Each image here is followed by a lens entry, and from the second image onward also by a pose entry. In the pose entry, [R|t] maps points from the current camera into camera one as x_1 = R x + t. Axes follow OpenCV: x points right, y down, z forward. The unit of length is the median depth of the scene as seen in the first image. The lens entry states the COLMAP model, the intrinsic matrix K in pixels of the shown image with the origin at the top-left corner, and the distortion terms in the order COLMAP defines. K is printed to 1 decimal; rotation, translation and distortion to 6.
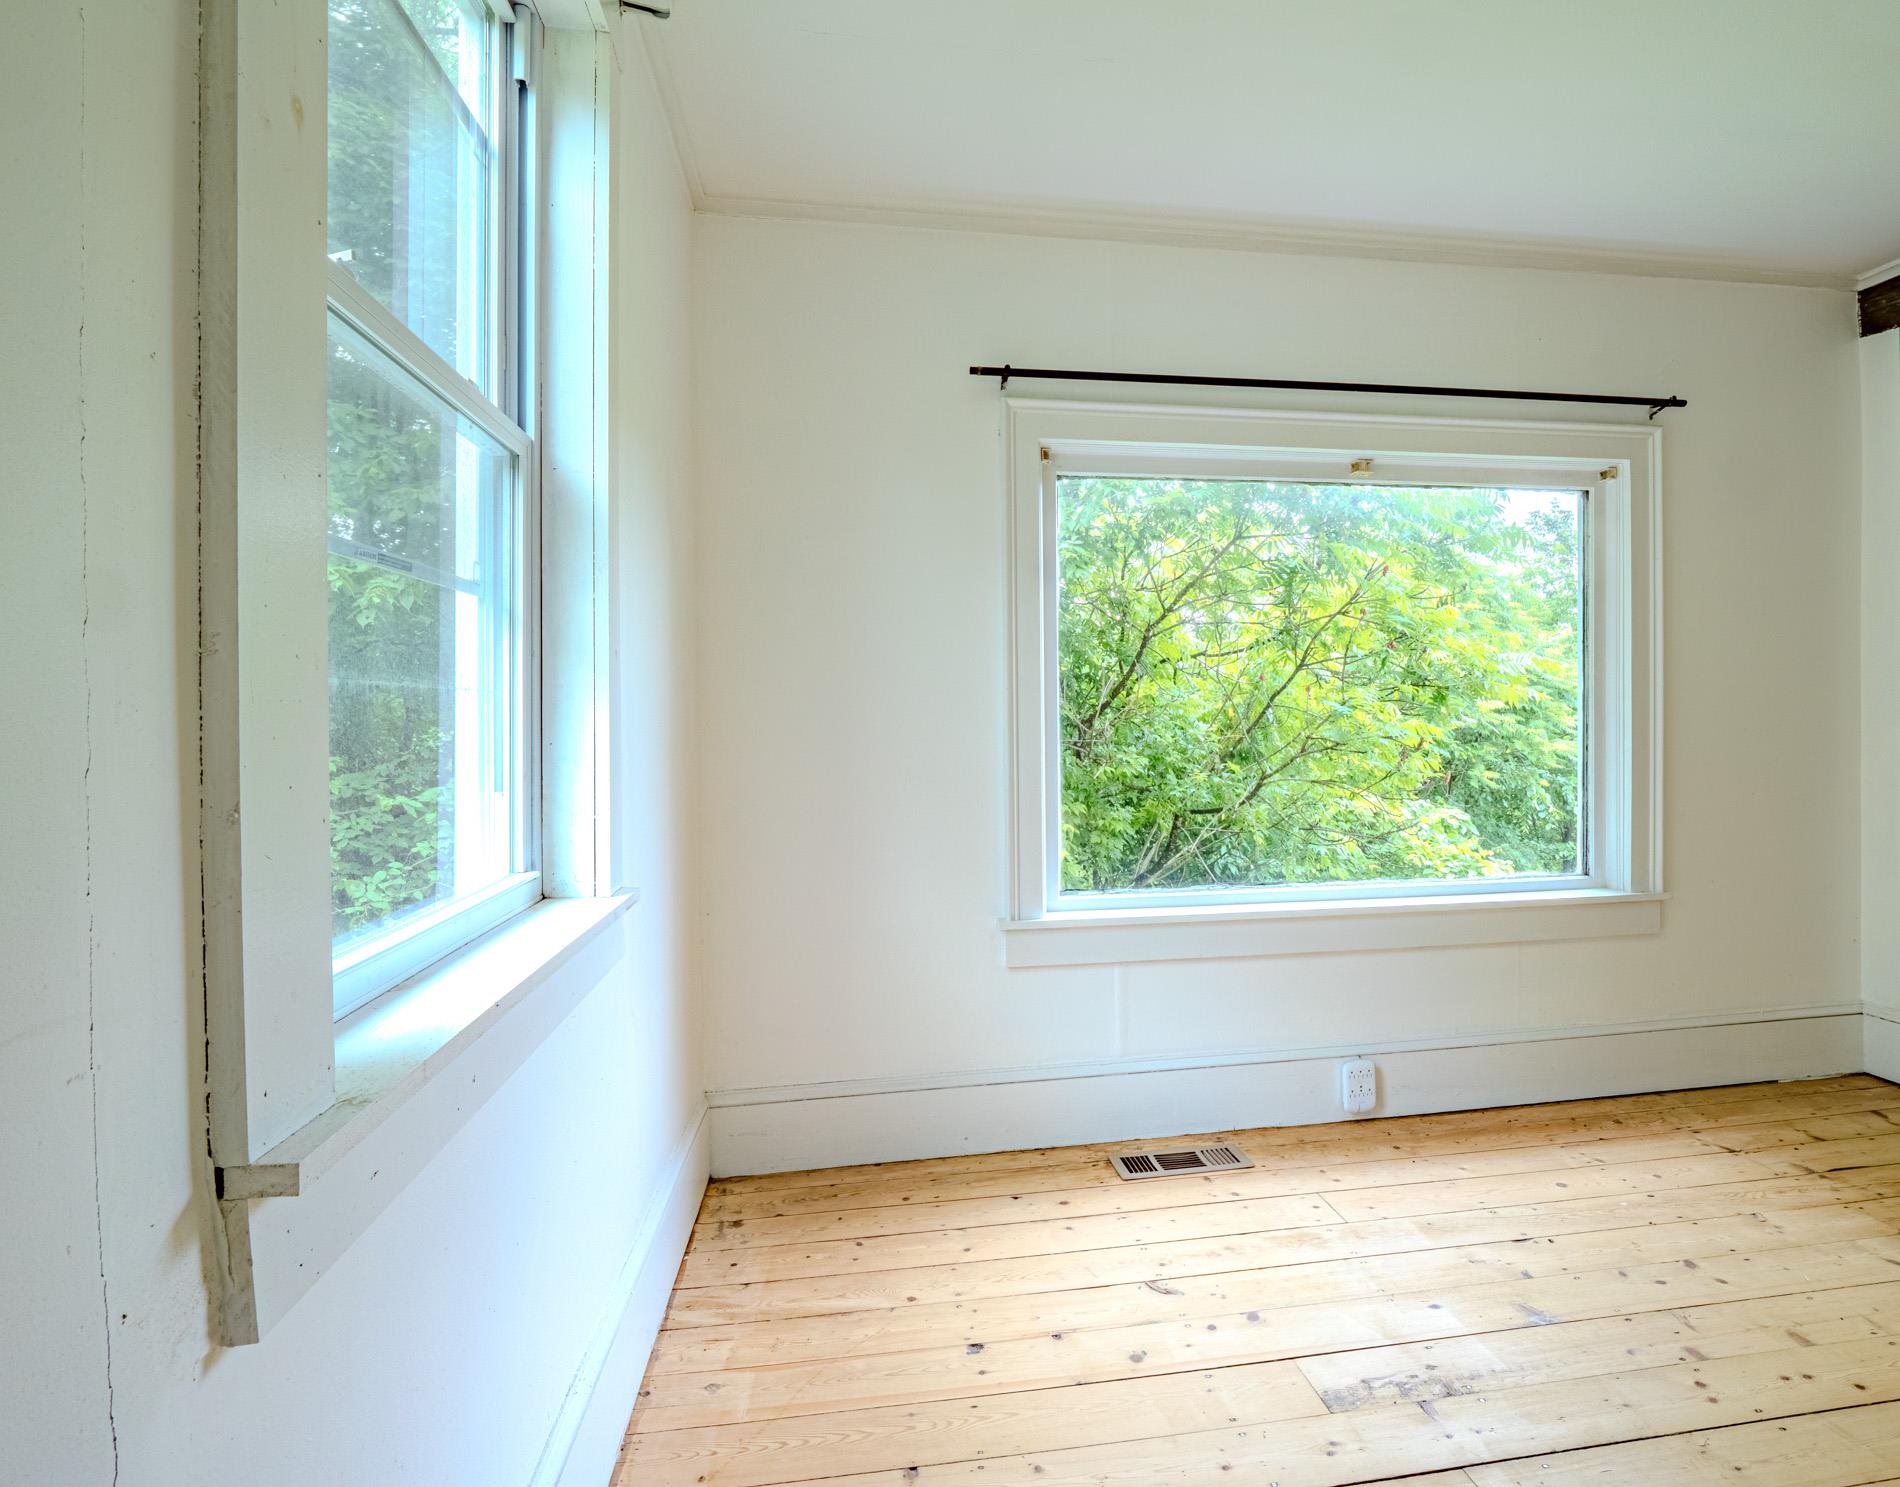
lens RADIAL K [[963.4, 0, 952.9], [0, 963.4, 732.9], [0, 0, 1]] dist [-0.018630, -0.001097]
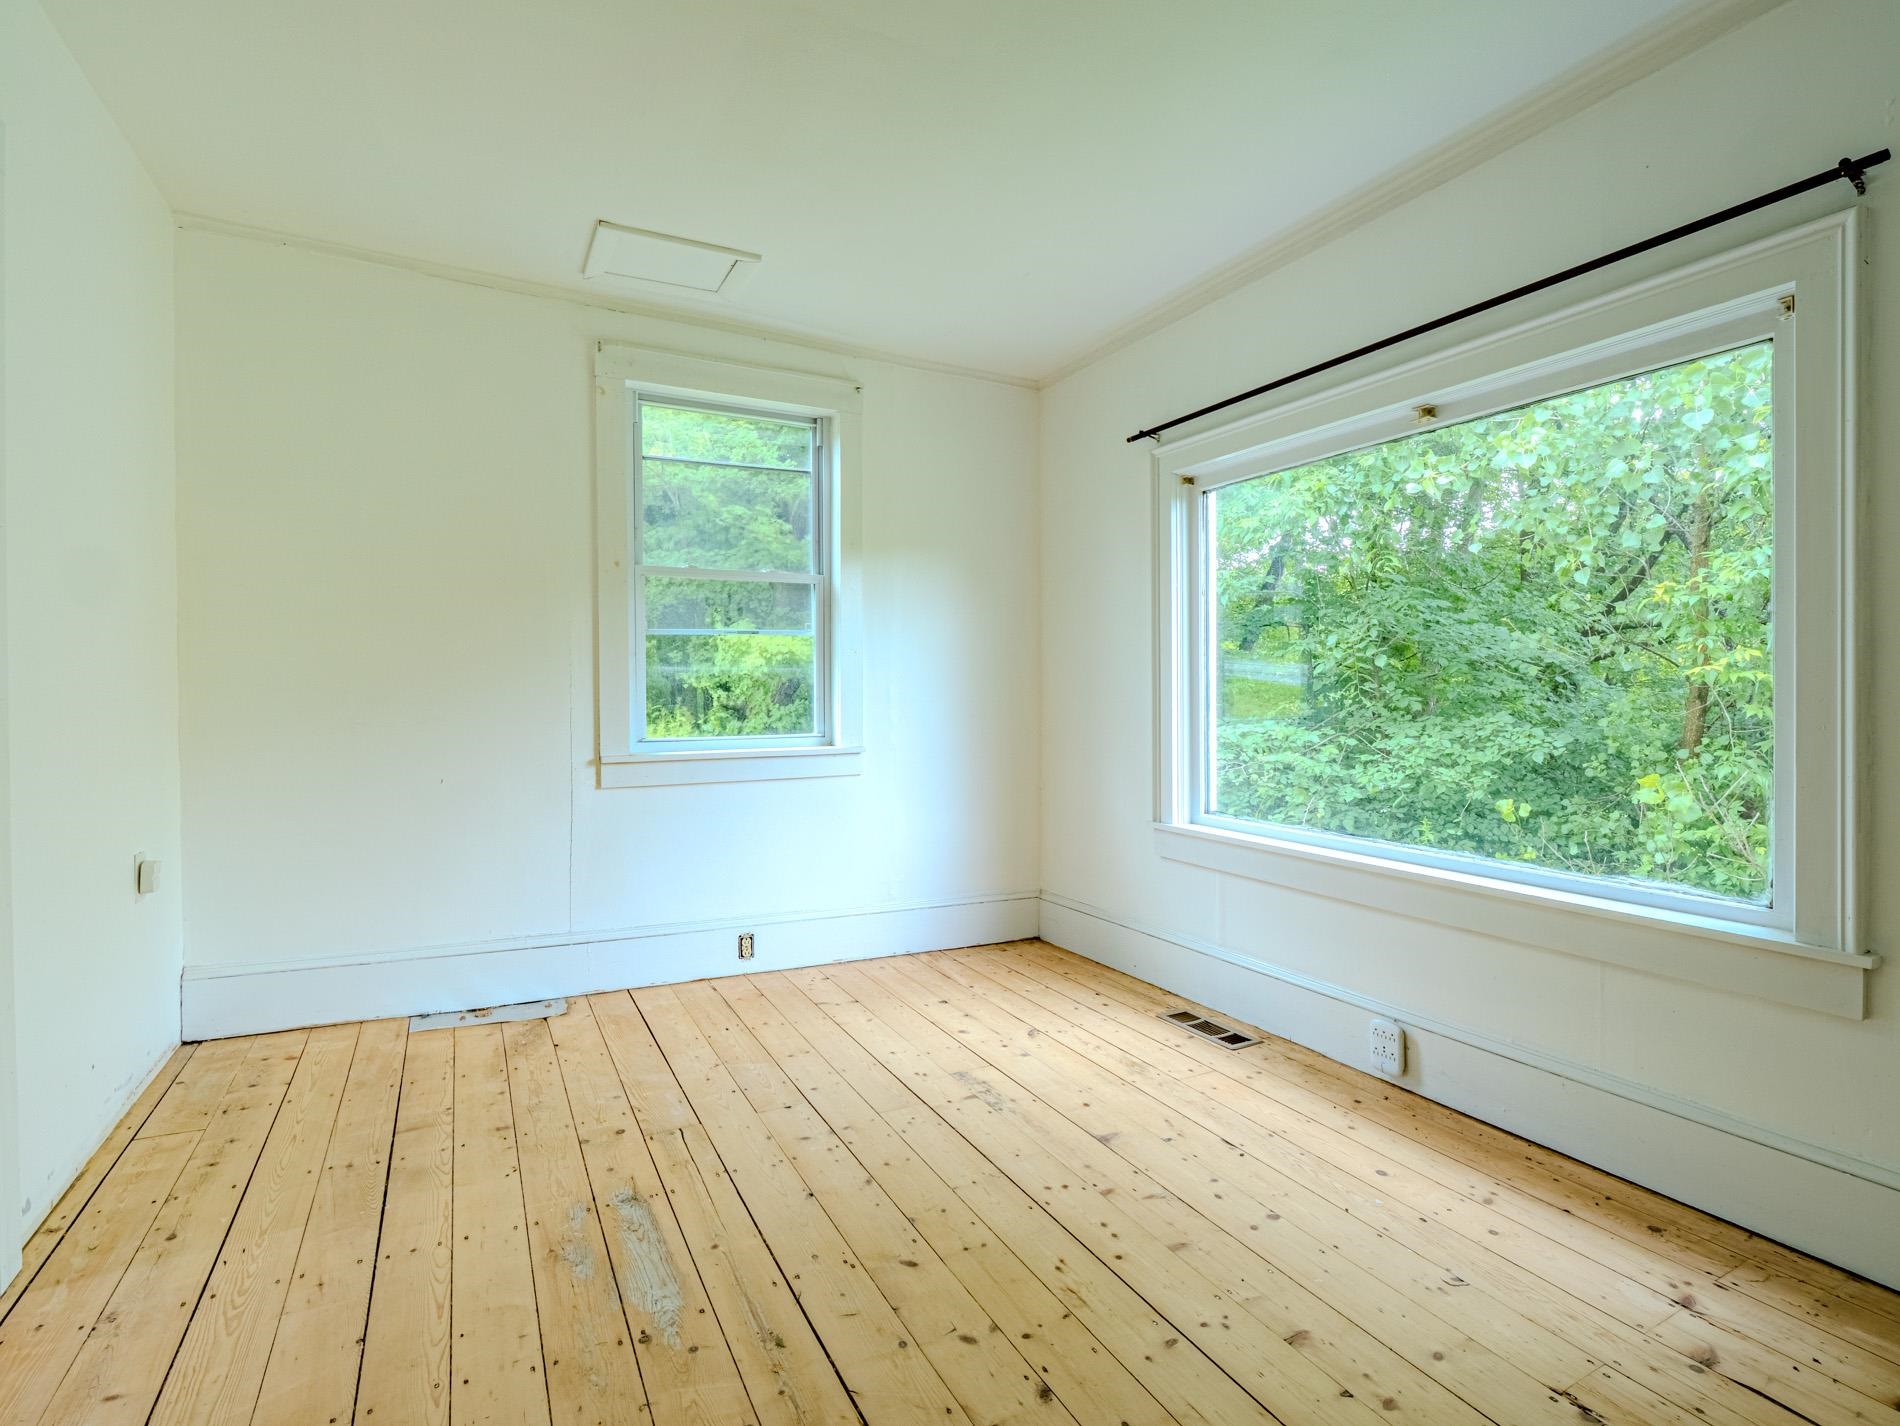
lens RADIAL K [[934.7, 0, 947.8], [0, 934.7, 701.2], [0, 0, 1]] dist [-0.017408, -0.000165]
pose [[0.320690, 0.021787, -0.946934, 1.330506], [-0.009964, 0.999758, 0.019628, -0.004276], [0.947132, 0.003140, 0.320829, 0.292194]]
